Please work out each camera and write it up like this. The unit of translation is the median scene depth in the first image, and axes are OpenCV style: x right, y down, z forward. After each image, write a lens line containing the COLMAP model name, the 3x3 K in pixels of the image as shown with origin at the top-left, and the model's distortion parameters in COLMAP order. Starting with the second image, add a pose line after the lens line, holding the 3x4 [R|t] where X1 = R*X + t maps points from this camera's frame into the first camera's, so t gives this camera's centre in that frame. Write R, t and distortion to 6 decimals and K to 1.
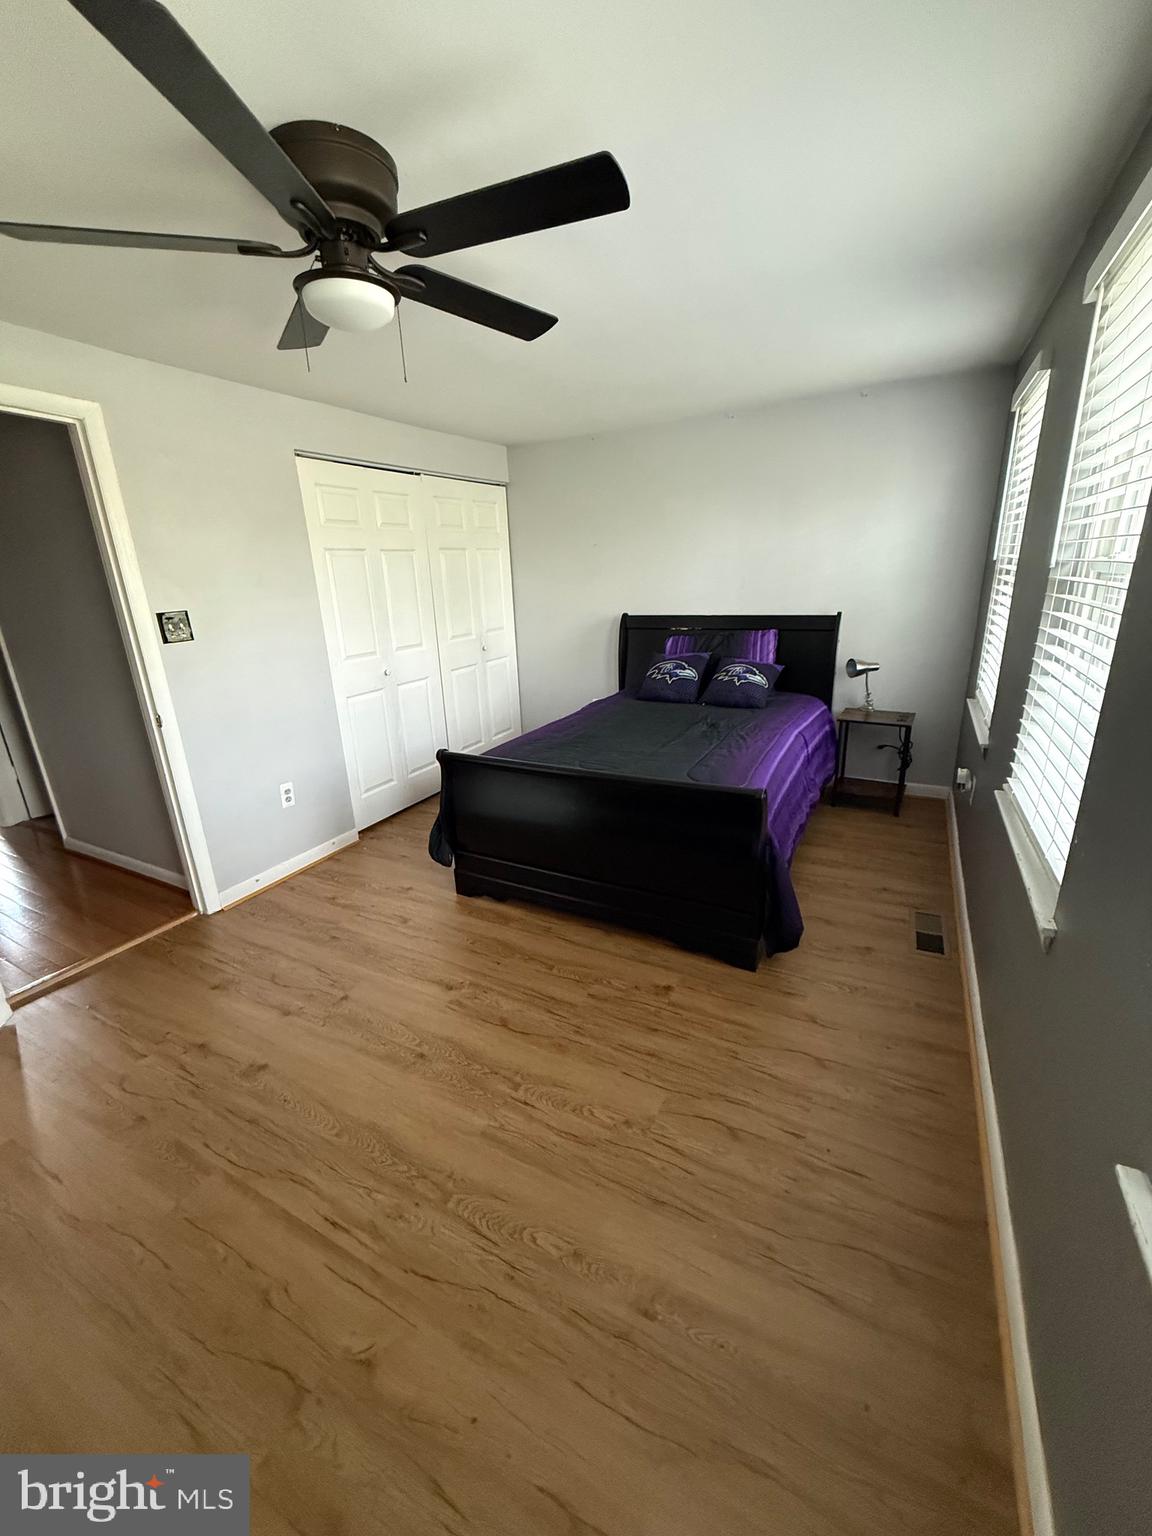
lens RADIAL K [[612.3, 0, 575.8], [0, 612.3, 773.9], [0, 0, 1]] dist [0.005394, 0.000718]
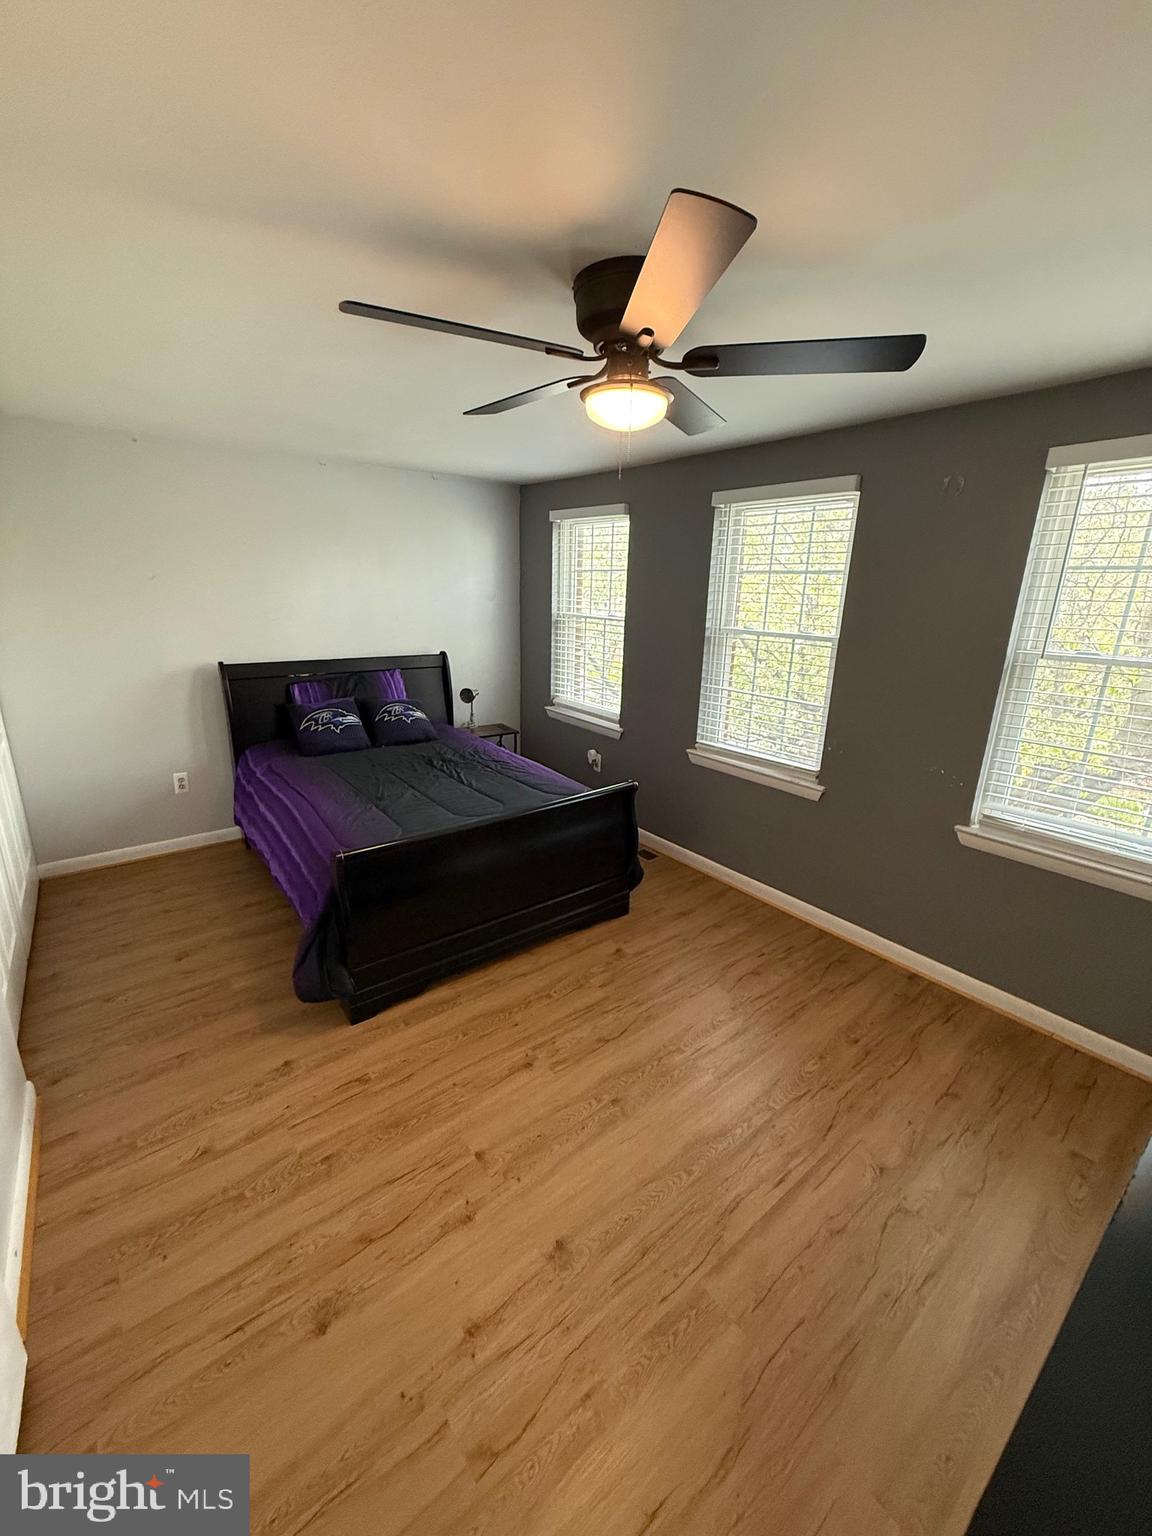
lens RADIAL K [[612.3, 0, 605.9], [0, 612.3, 760.5], [0, 0, 1]] dist [0.005394, 0.000718]
pose [[0.377285, -0.197673, 0.904755, -0.888730], [0.254252, 0.961524, 0.104053, -0.160467], [-0.890512, 0.190778, 0.413027, 0.406201]]
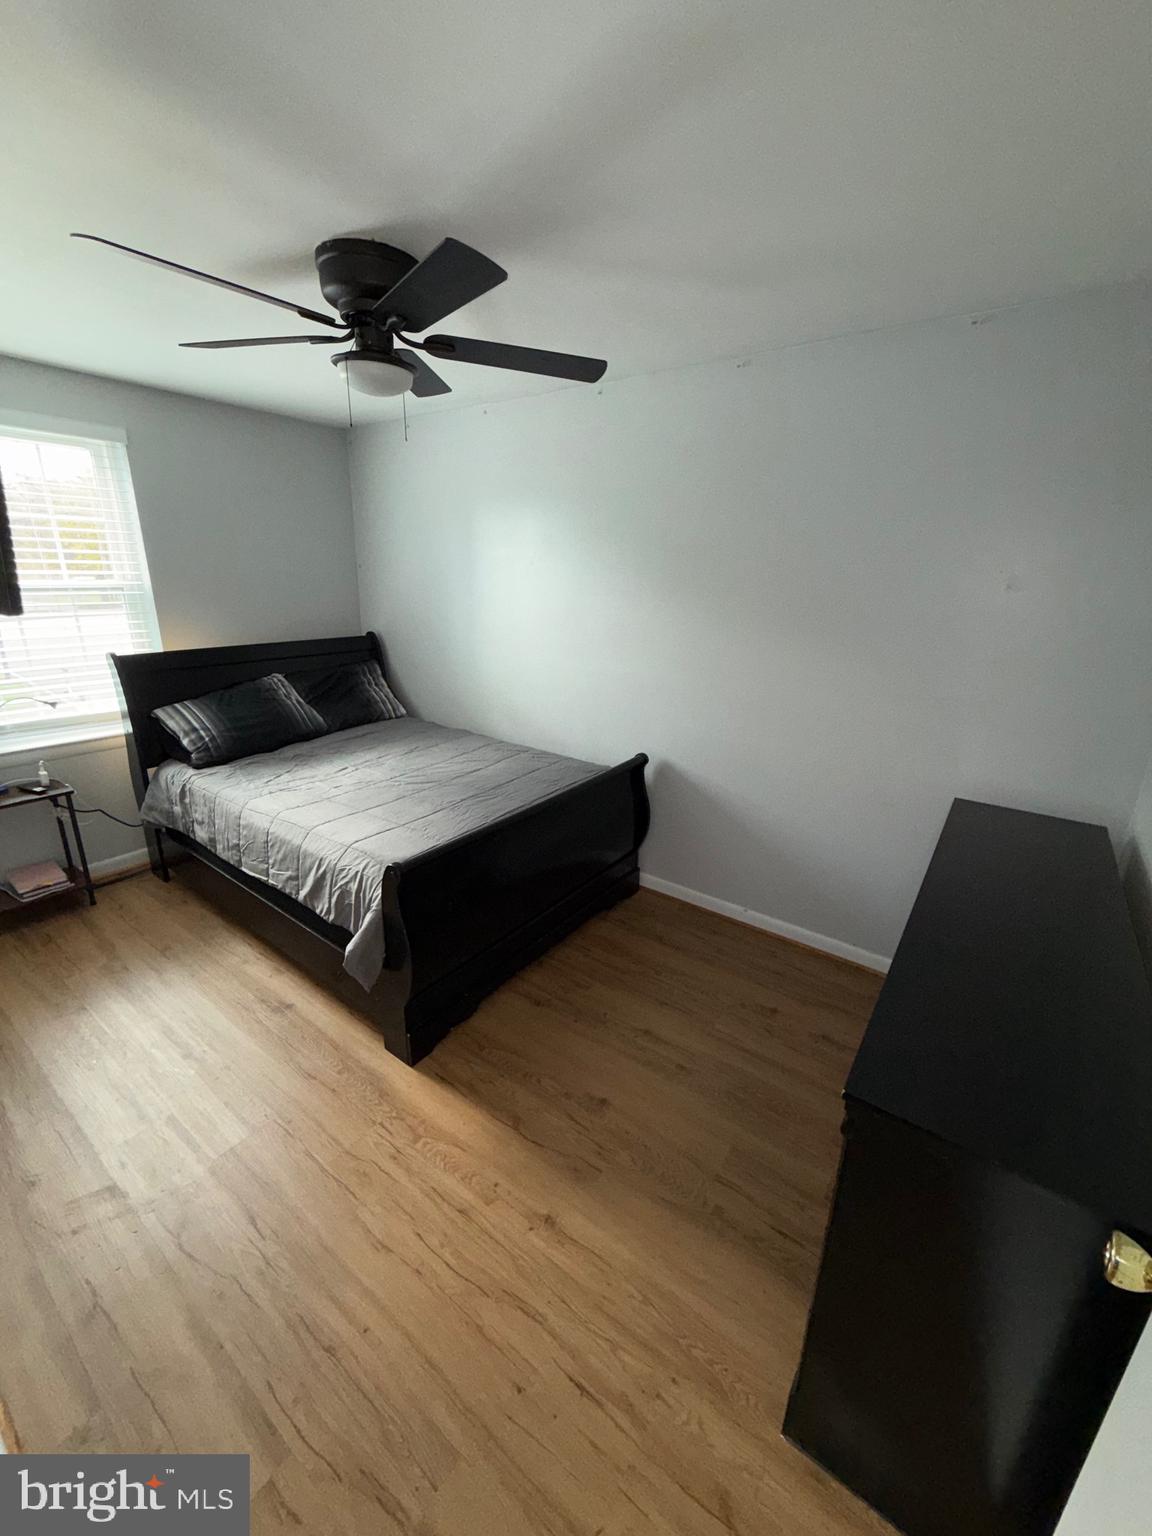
lens RADIAL K [[612.3, 0, 575.8], [0, 612.3, 763.3], [0, 0, 1]] dist [0.005394, 0.000718]
pose [[0.985821, 0.096821, -0.137049, 0.381380], [-0.101992, 0.994296, -0.031207, 0.041723], [0.133246, 0.044743, 0.990073, -0.223607]]
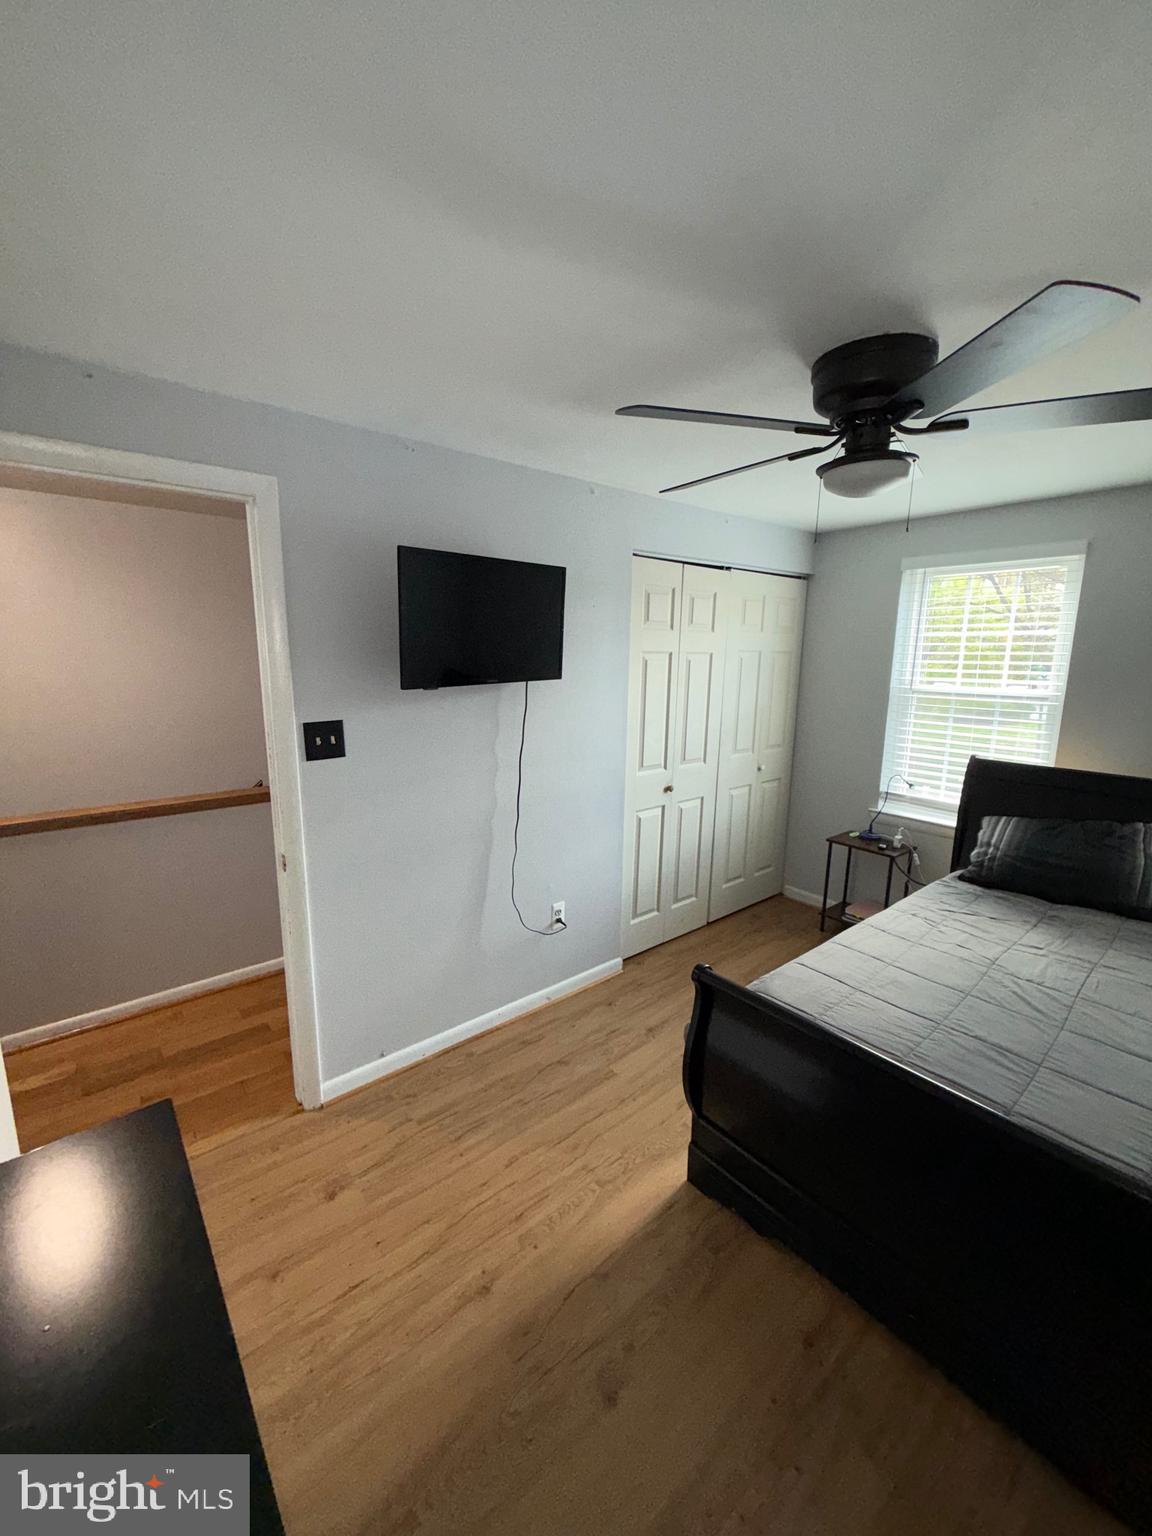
lens RADIAL K [[612.3, 0, 578.2], [0, 612.3, 770.5], [0, 0, 1]] dist [0.005394, 0.000718]
pose [[-0.388694, 0.202354, -0.898871, 1.103334], [-0.312420, 0.888841, 0.335194, -0.520893], [0.866782, 0.411113, -0.282268, 1.130078]]
